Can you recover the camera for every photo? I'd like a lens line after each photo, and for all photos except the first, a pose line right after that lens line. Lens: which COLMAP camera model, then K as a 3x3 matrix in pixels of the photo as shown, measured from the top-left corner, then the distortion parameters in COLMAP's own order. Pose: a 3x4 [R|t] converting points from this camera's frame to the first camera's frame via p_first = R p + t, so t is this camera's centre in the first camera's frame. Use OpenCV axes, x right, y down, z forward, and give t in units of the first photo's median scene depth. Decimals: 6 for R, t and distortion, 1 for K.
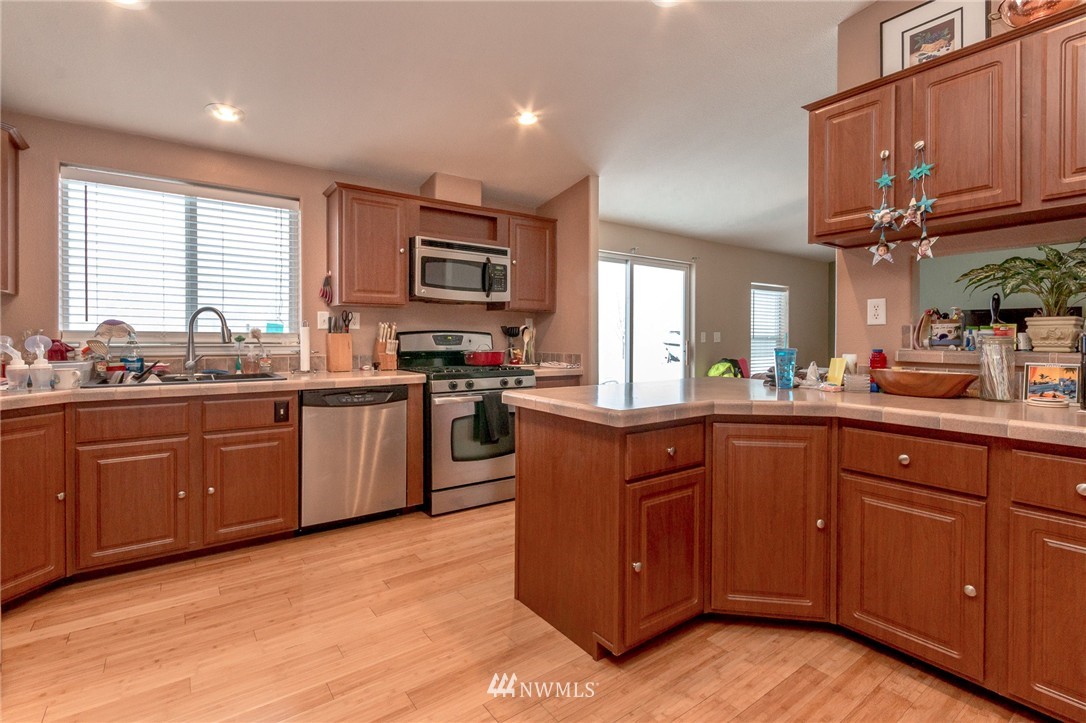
lens RADIAL K [[506.7, 0, 542.8], [0, 506.7, 351.9], [0, 0, 1]] dist [0.010837, 0.000125]
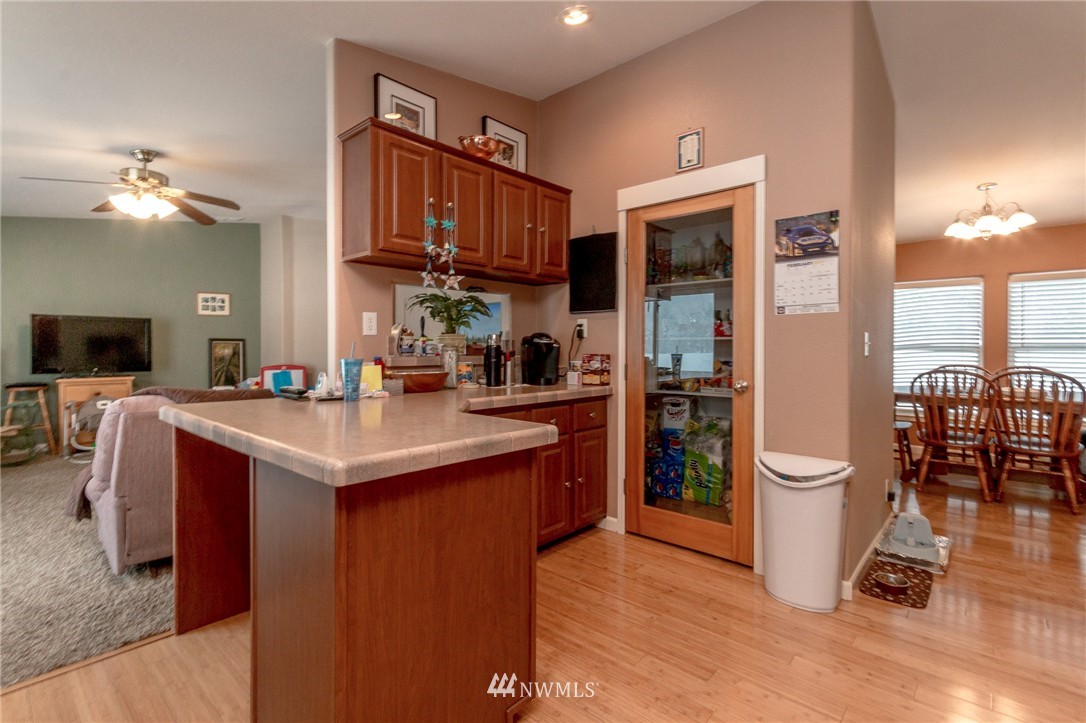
lens RADIAL K [[500.0, 0, 576.2], [0, 500.0, 359.6], [0, 0, 1]] dist [0.000305, -0.000073]
pose [[-0.227263, -0.025991, 0.973486, -0.639163], [0.026102, 0.999122, 0.032769, -0.029139], [-0.973483, 0.032857, -0.226385, 0.975930]]
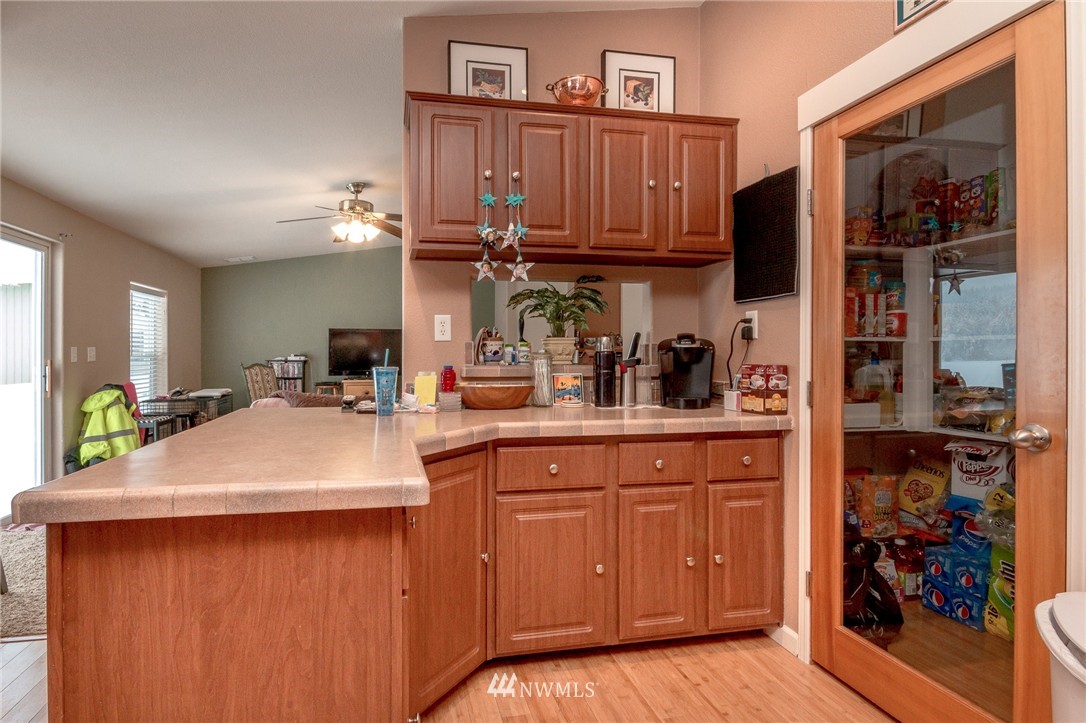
lens RADIAL K [[551.2, 0, 543.0], [0, 551.2, 361.5], [0, 0, 1]] dist [0.001400, -0.000450]
pose [[0.429515, -0.014710, 0.902940, -0.287729], [0.028307, 0.999595, 0.002819, -0.013999], [-0.902616, 0.024349, 0.429757, 0.452180]]
